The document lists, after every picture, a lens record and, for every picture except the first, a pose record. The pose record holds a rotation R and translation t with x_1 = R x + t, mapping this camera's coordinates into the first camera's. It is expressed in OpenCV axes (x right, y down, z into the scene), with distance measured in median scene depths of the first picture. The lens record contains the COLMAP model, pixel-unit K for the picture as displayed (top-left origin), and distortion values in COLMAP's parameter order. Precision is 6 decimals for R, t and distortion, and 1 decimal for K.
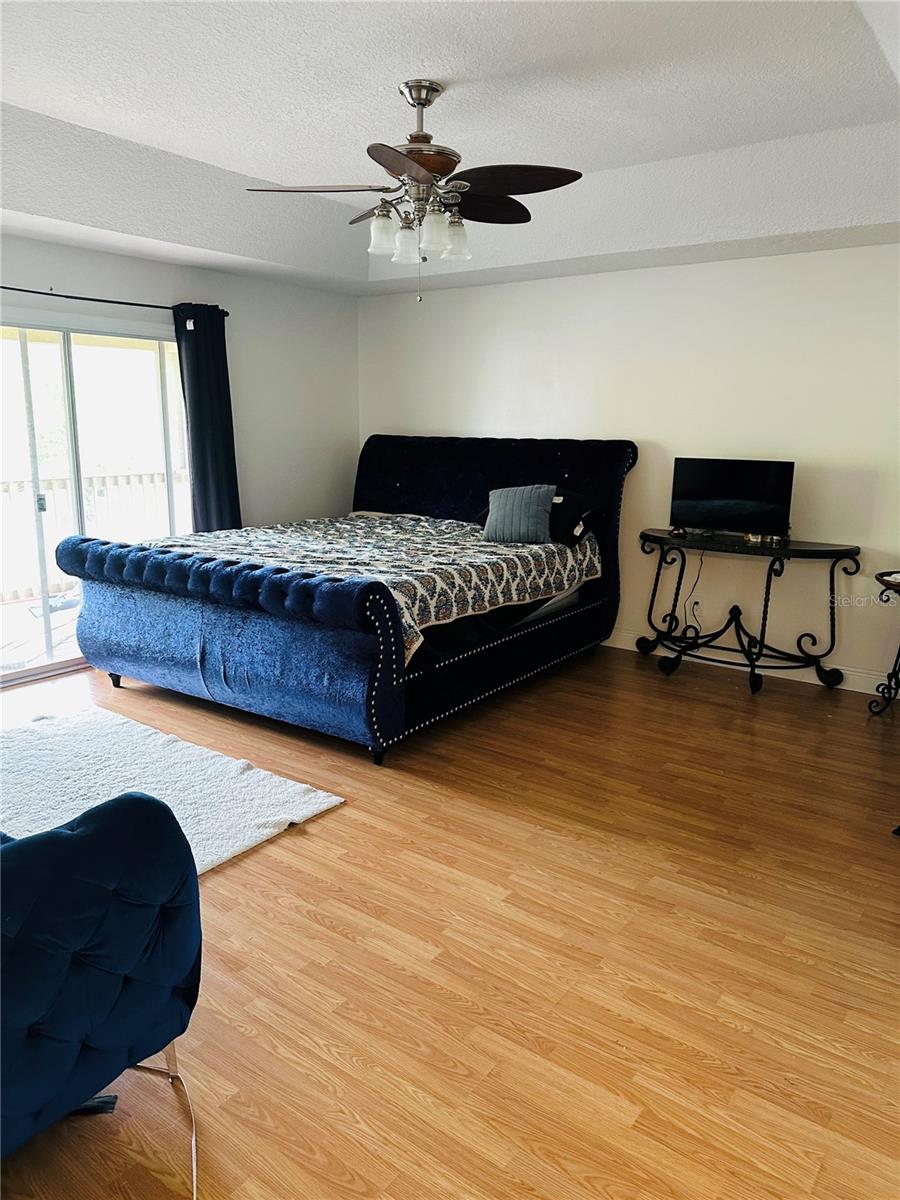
lens RADIAL K [[835.2, 0, 449.4], [0, 835.2, 614.9], [0, 0, 1]] dist [0.130038, -0.189771]
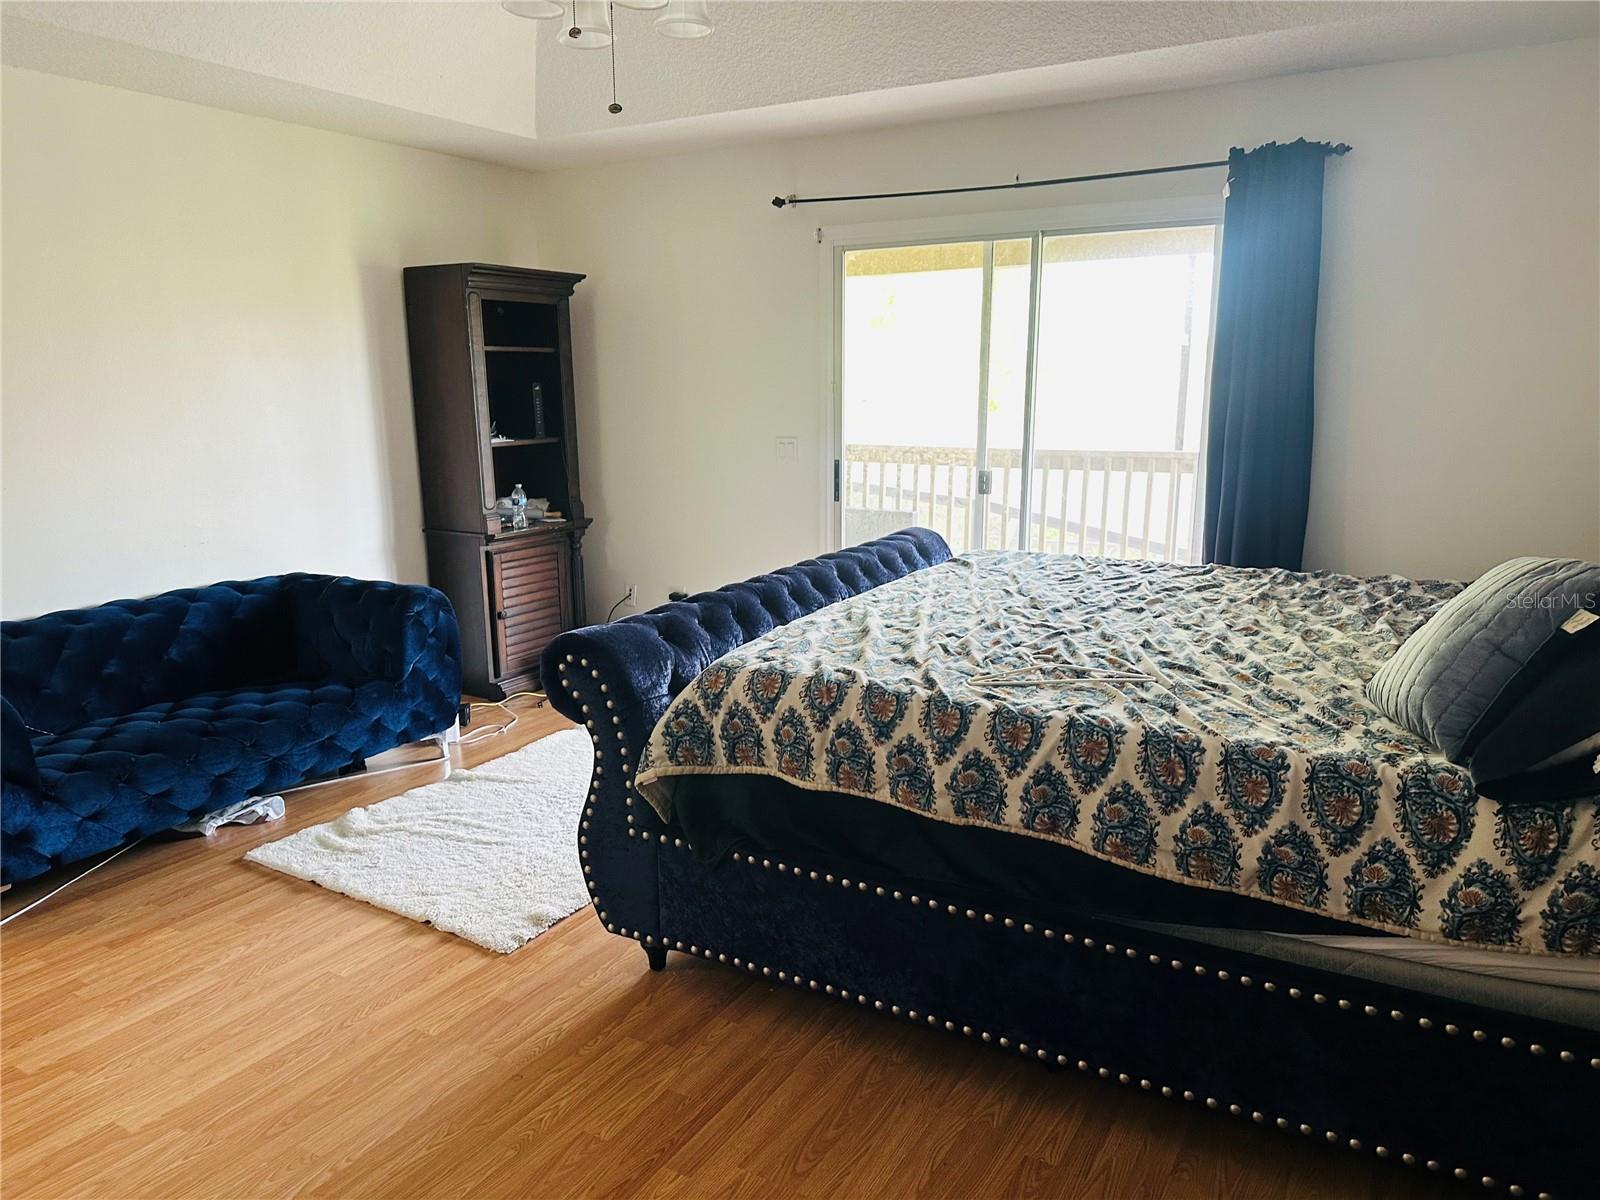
lens RADIAL K [[1126.4, 0, 801.2], [0, 1126.4, 624.4], [0, 0, 1]] dist [0.158997, -0.287636]
pose [[0.104412, 0.208291, -0.972478, 0.543052], [-0.221683, 0.958096, 0.181409, -0.176220], [0.969513, 0.196641, 0.146211, 0.825315]]
